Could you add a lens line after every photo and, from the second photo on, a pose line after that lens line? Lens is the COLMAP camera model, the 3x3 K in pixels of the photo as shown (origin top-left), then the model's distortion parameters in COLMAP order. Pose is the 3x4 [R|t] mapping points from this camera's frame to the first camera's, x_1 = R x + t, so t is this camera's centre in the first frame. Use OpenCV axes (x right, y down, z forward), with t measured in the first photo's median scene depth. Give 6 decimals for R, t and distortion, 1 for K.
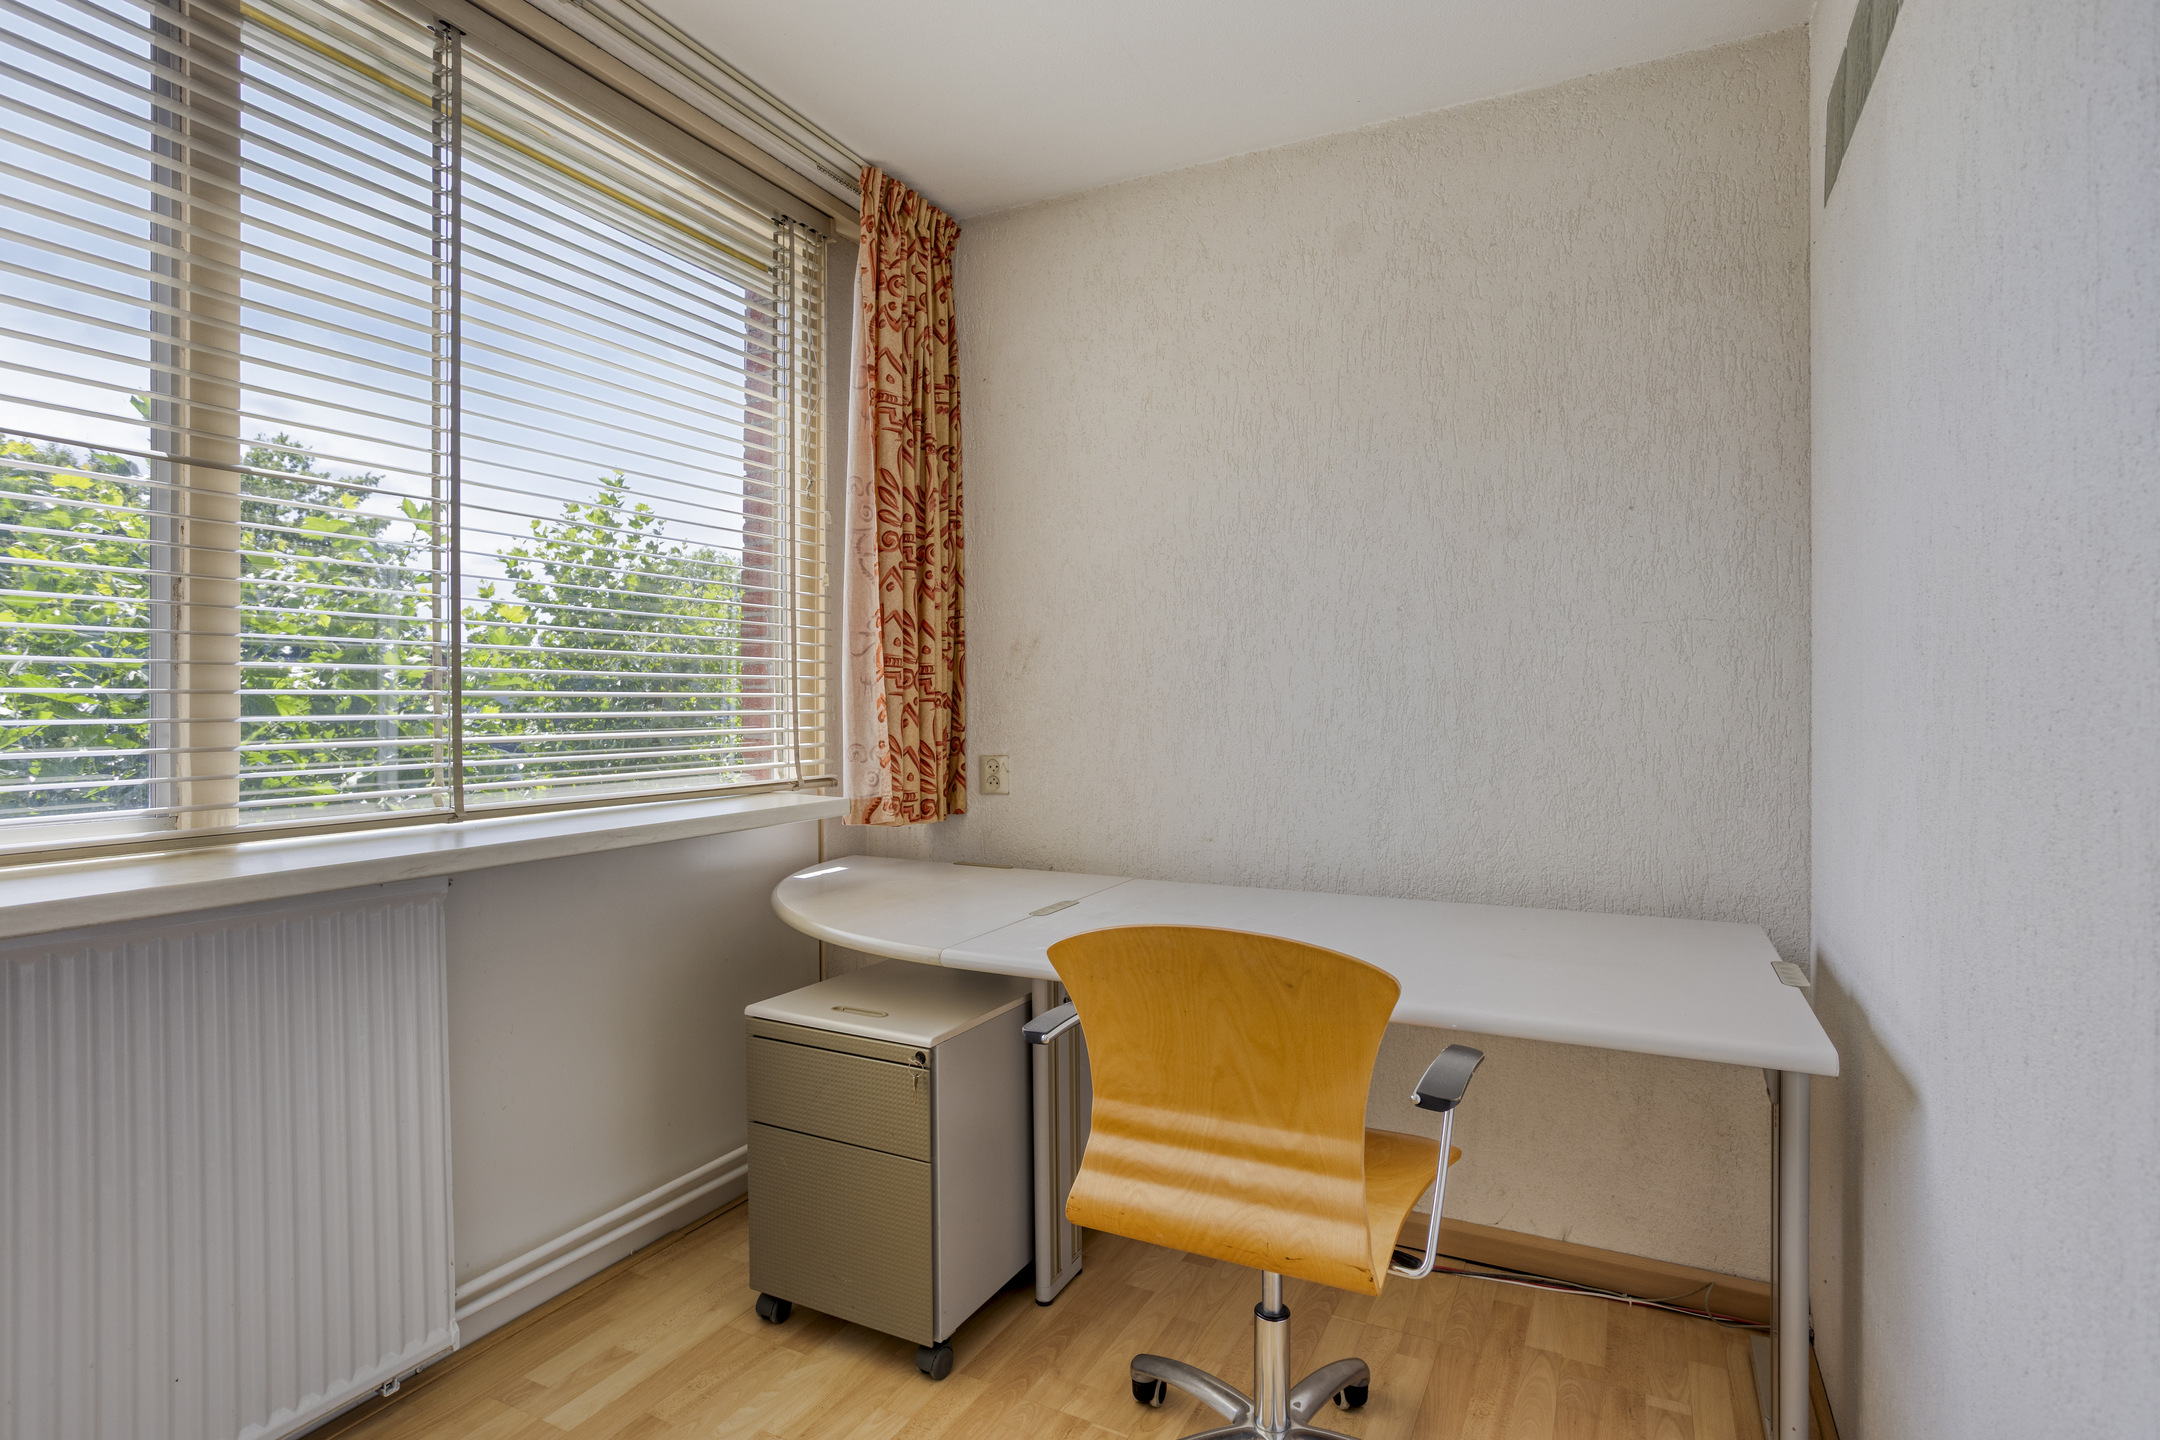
lens RADIAL K [[1110.5, 0, 1068.9], [0, 1110.5, 719.2], [0, 0, 1]] dist [-0.052319, 0.003750]
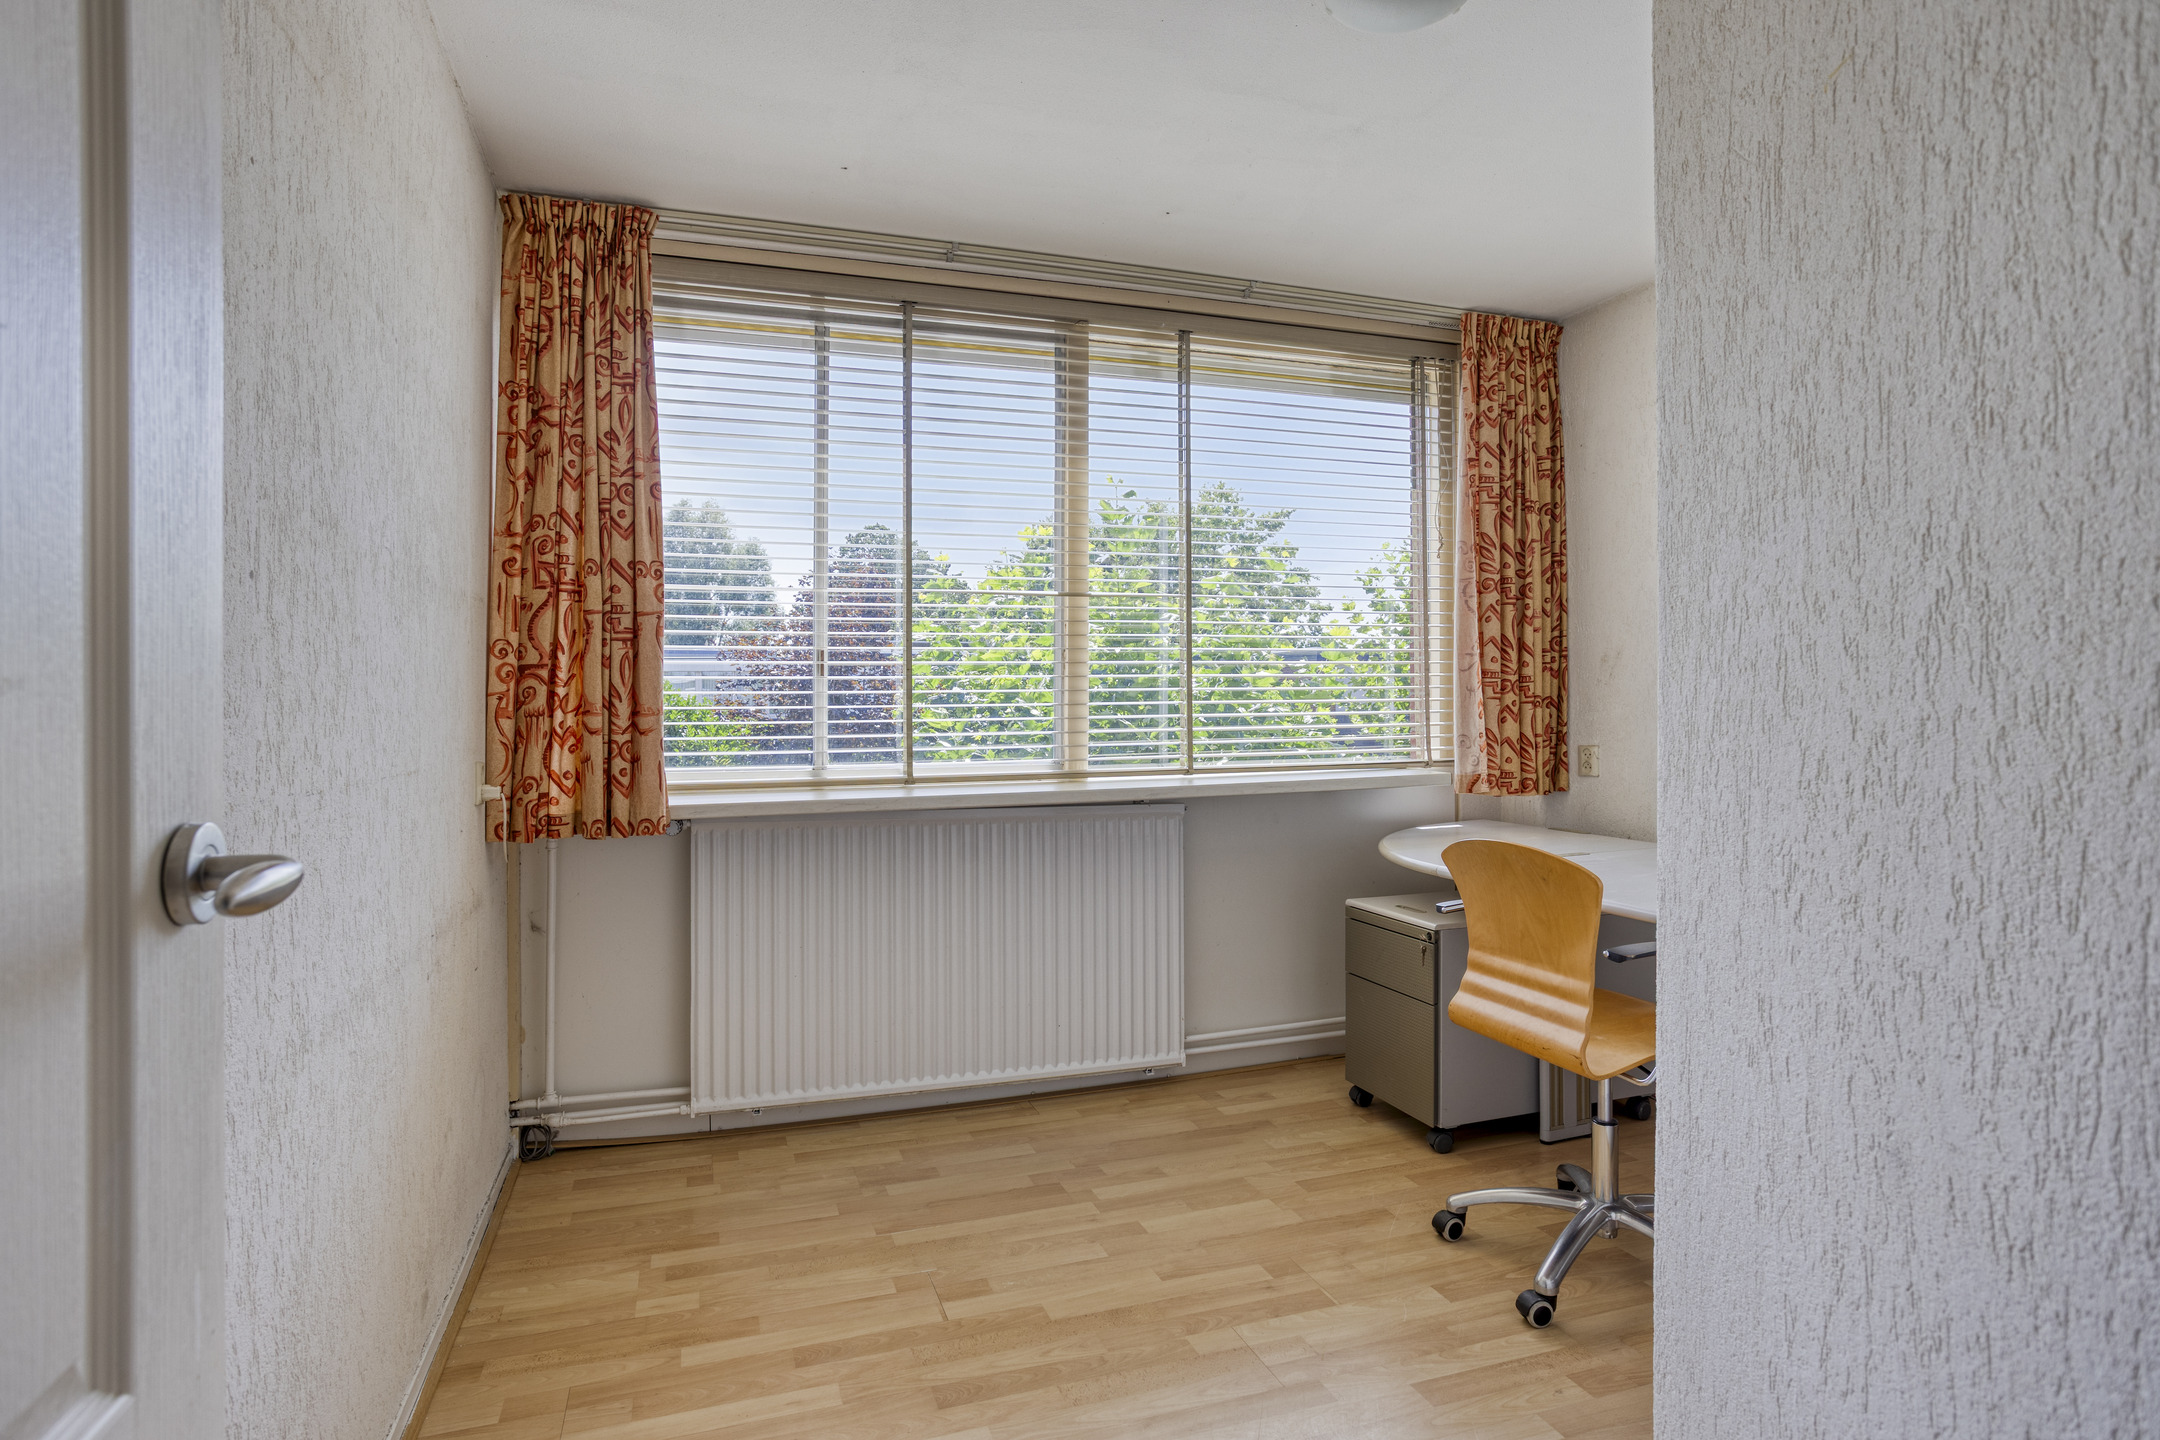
lens RADIAL K [[1110.5, 0, 1074.2], [0, 1110.5, 714.9], [0, 0, 1]] dist [-0.052319, 0.003750]
pose [[0.722906, -0.000753, -0.690947, 0.394426], [0.000019, 0.999999, -0.001070, -0.000912], [0.690947, 0.000761, 0.722905, -0.316911]]
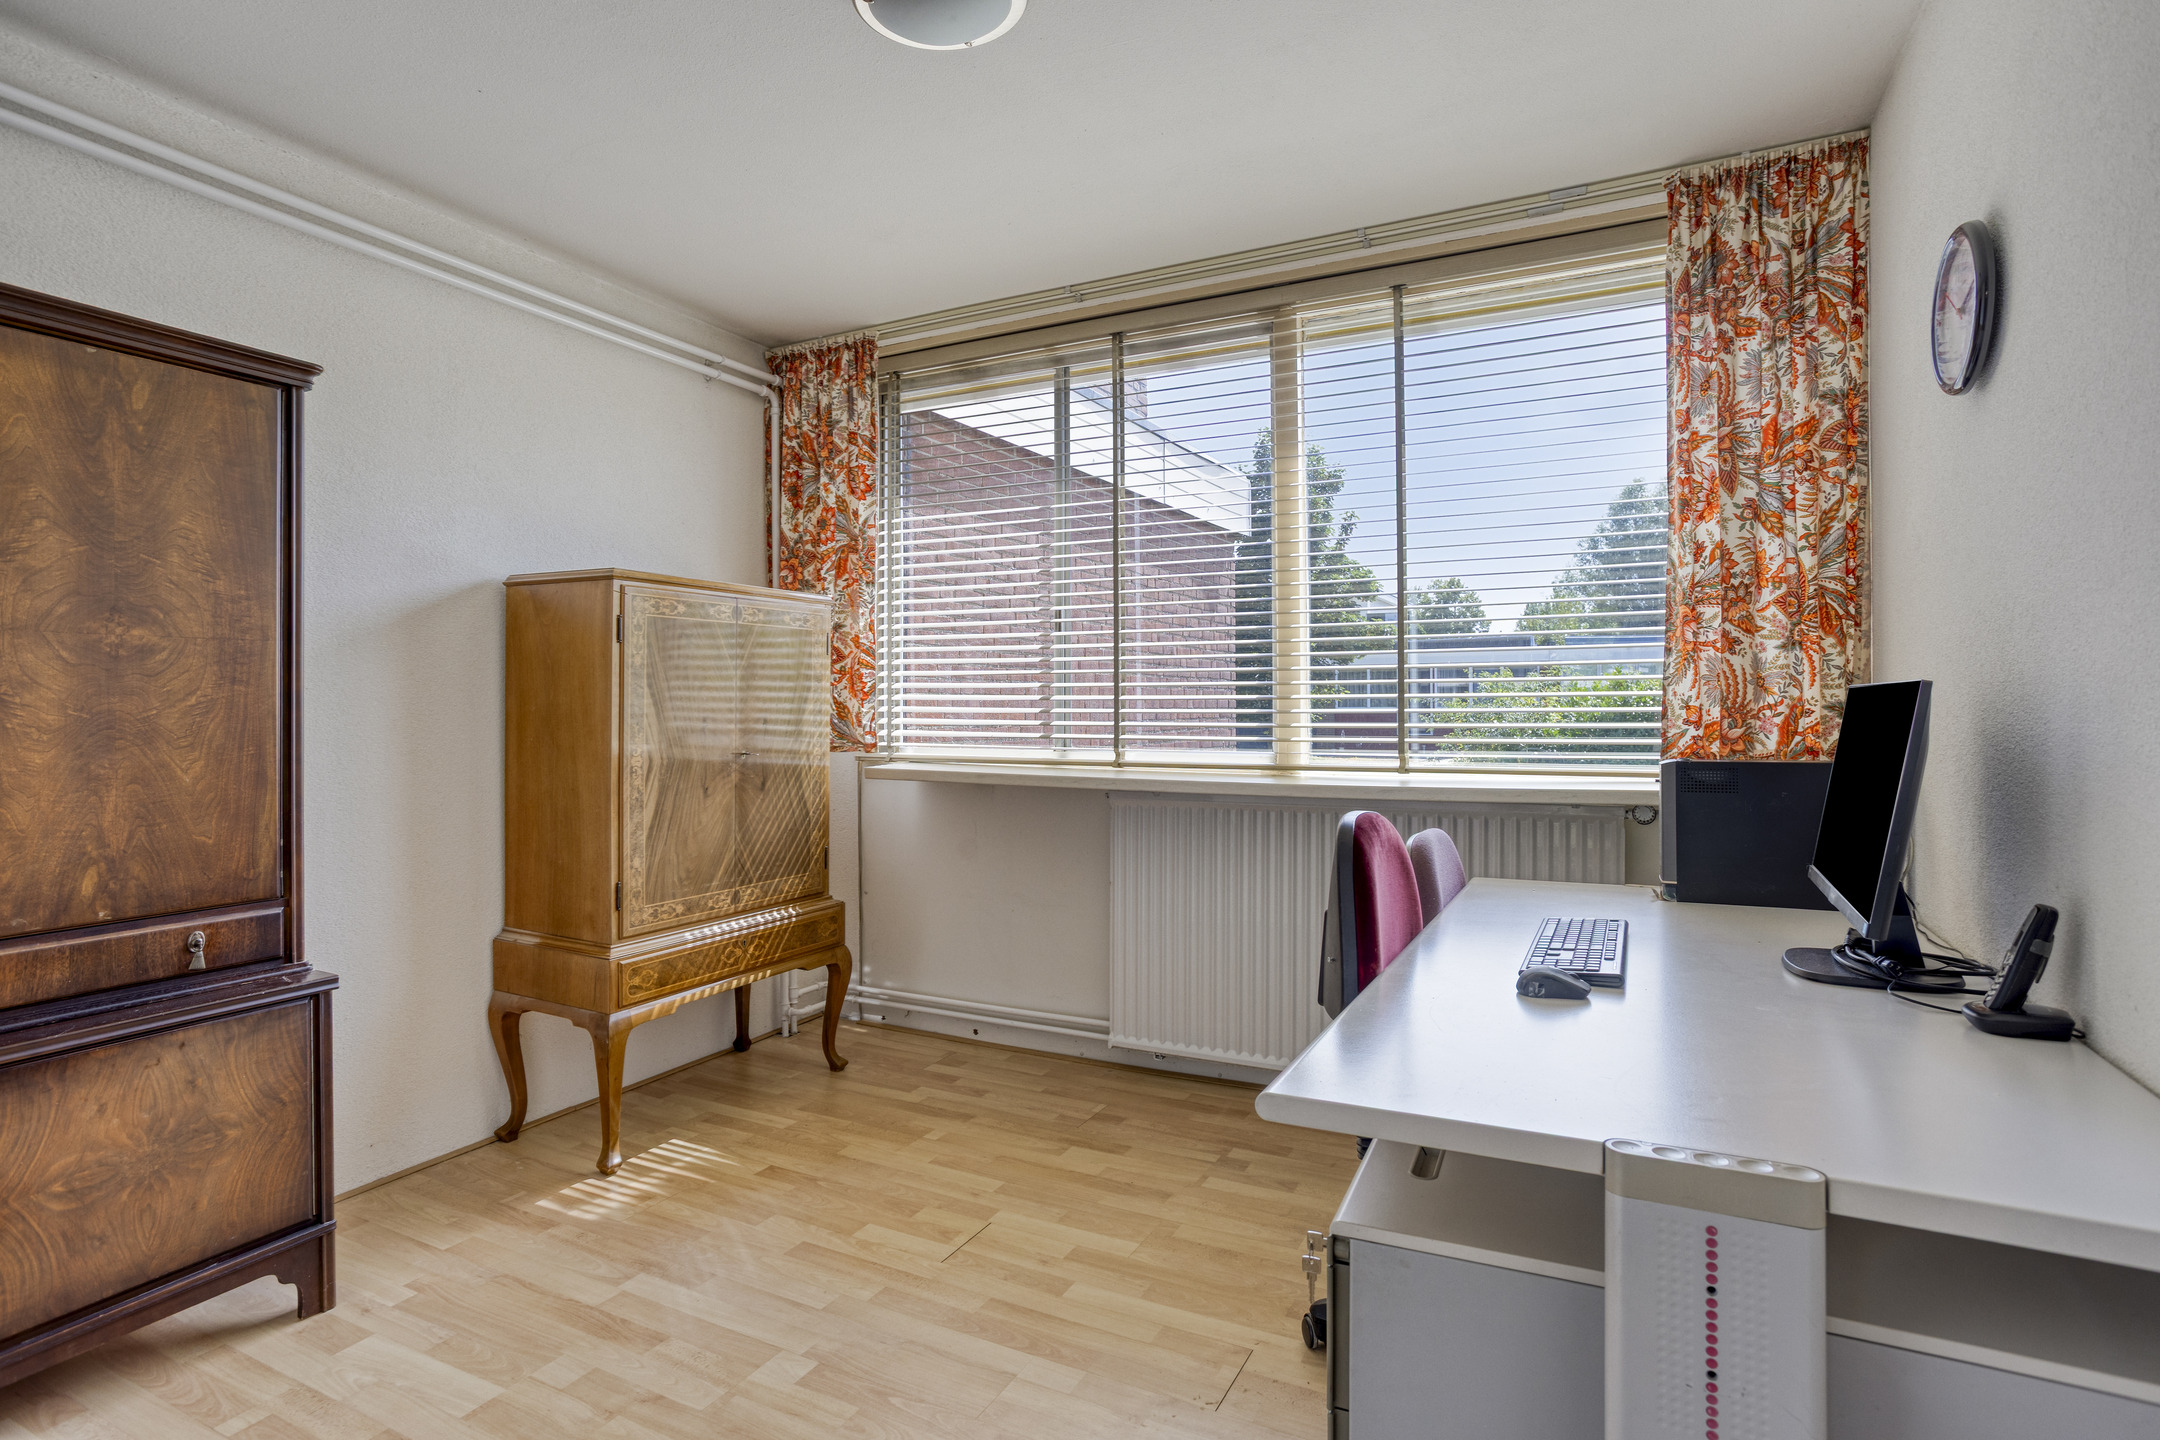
lens RADIAL K [[1110.5, 0, 1083.9], [0, 1110.5, 710.8], [0, 0, 1]] dist [-0.052319, 0.003750]
pose [[0.026064, 0.010272, -0.999608, 0.767552], [-0.006630, 0.999927, 0.010103, -0.008688], [0.999638, 0.006364, 0.026130, 0.363480]]
